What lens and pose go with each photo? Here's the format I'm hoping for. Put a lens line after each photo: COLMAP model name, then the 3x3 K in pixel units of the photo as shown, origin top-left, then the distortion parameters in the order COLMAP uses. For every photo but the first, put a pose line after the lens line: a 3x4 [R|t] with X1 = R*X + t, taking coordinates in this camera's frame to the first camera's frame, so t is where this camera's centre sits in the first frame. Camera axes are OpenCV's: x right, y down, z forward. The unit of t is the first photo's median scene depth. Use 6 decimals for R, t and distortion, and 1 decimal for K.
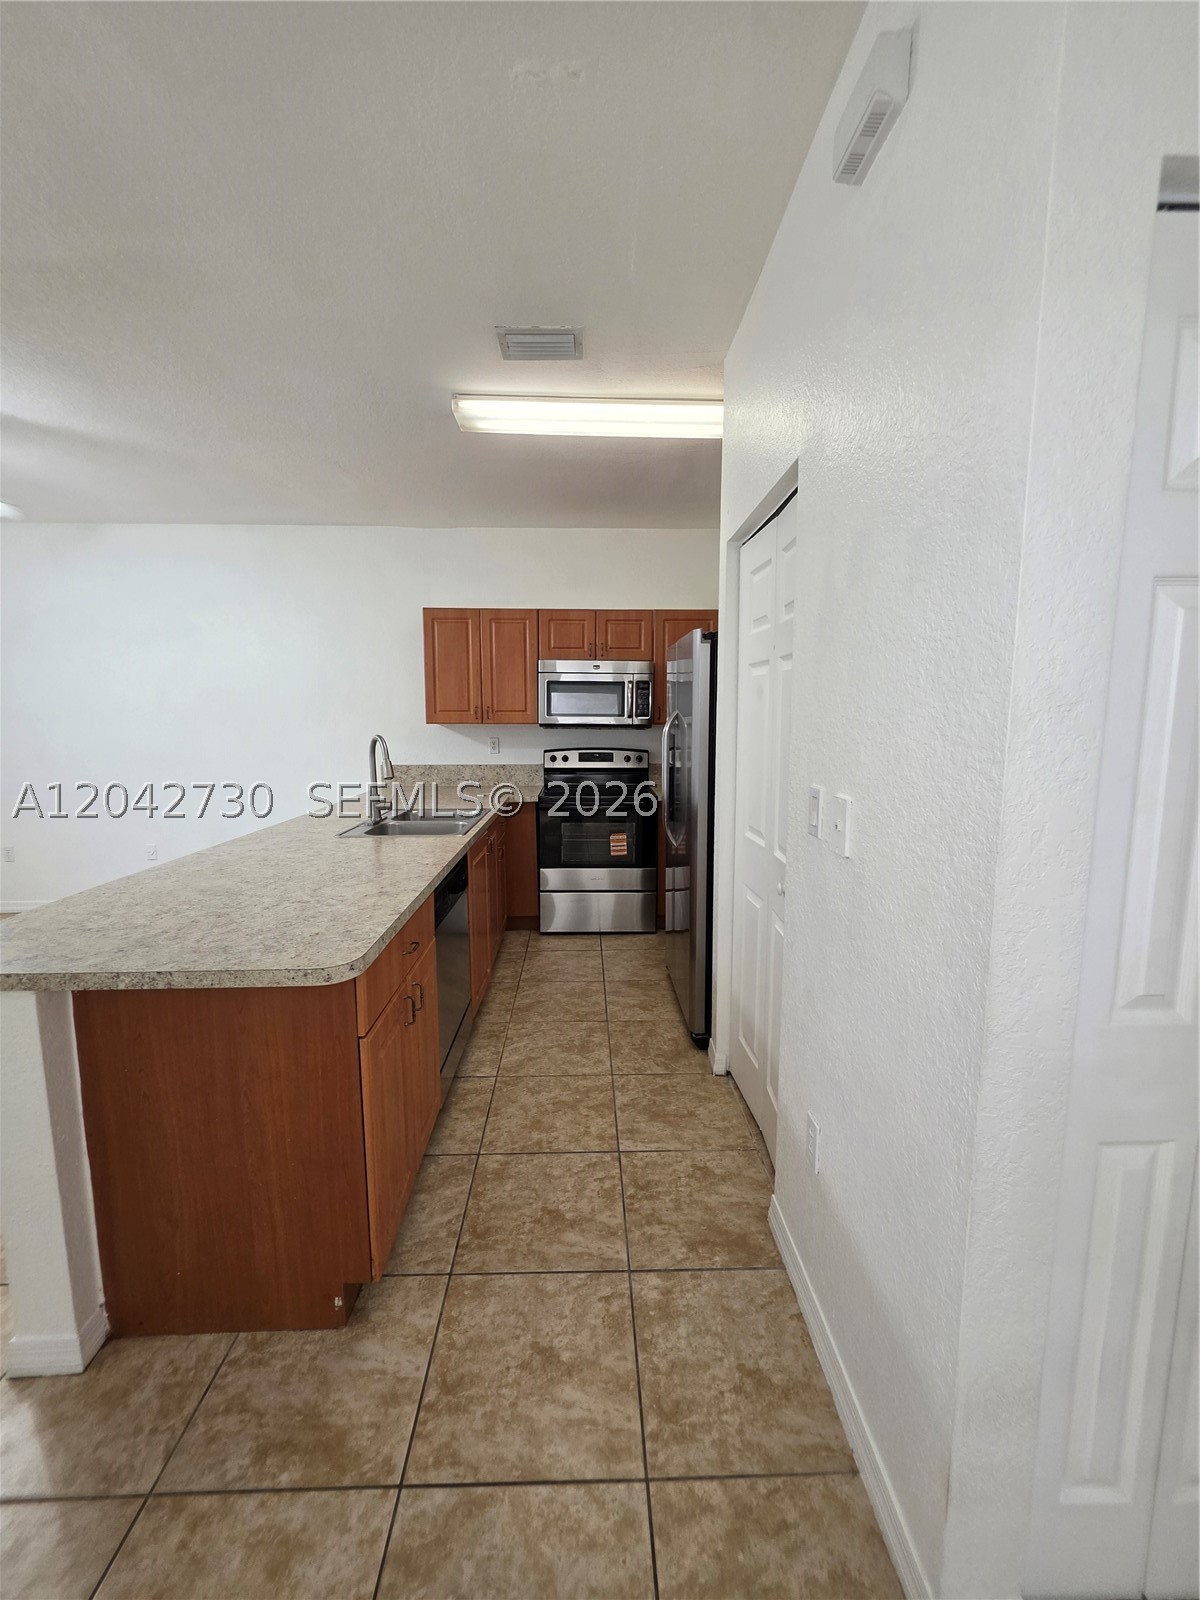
lens RADIAL K [[646.4, 0, 601.4], [0, 646.4, 794.5], [0, 0, 1]] dist [-0.002272, -0.000099]
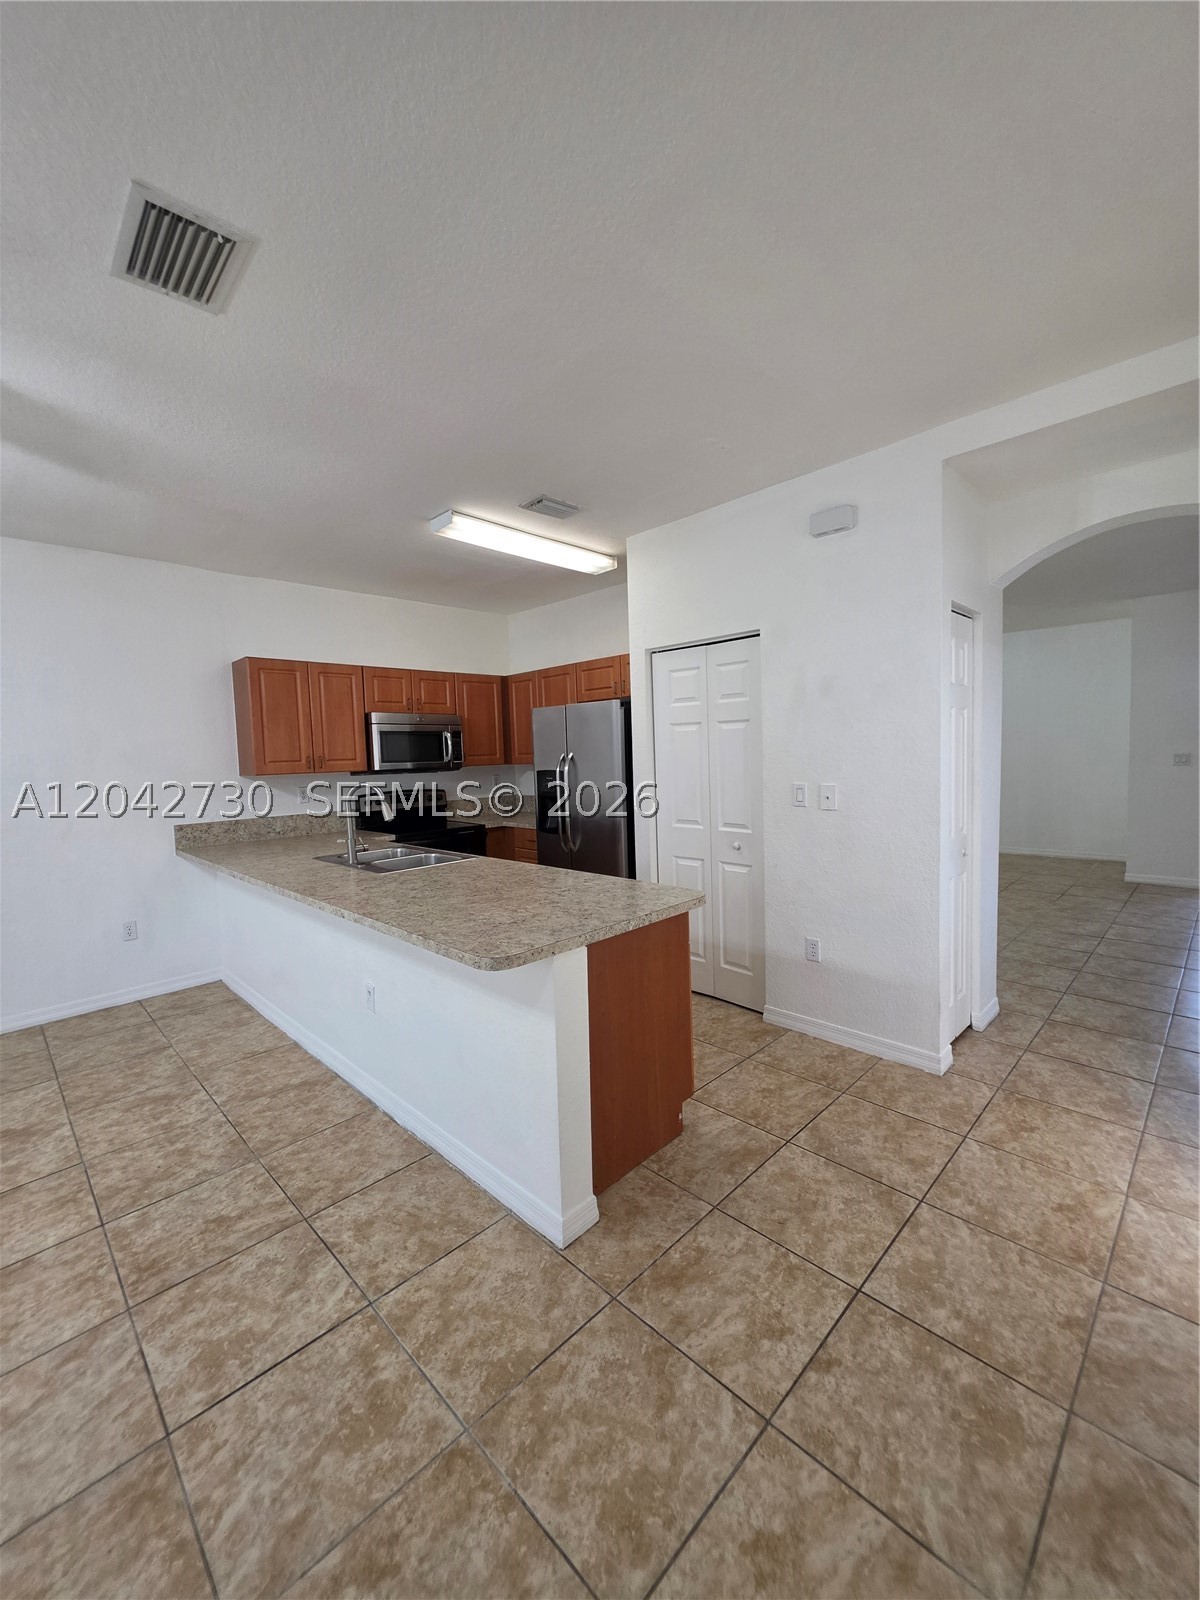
lens RADIAL K [[641.4, 0, 598.8], [0, 641.4, 796.0], [0, 0, 1]] dist [-0.002389, -0.000052]
pose [[0.728278, -0.069670, 0.681731, -1.539629], [0.114911, 0.993148, -0.021262, -0.001522], [-0.675579, 0.093823, 0.731294, -0.109905]]
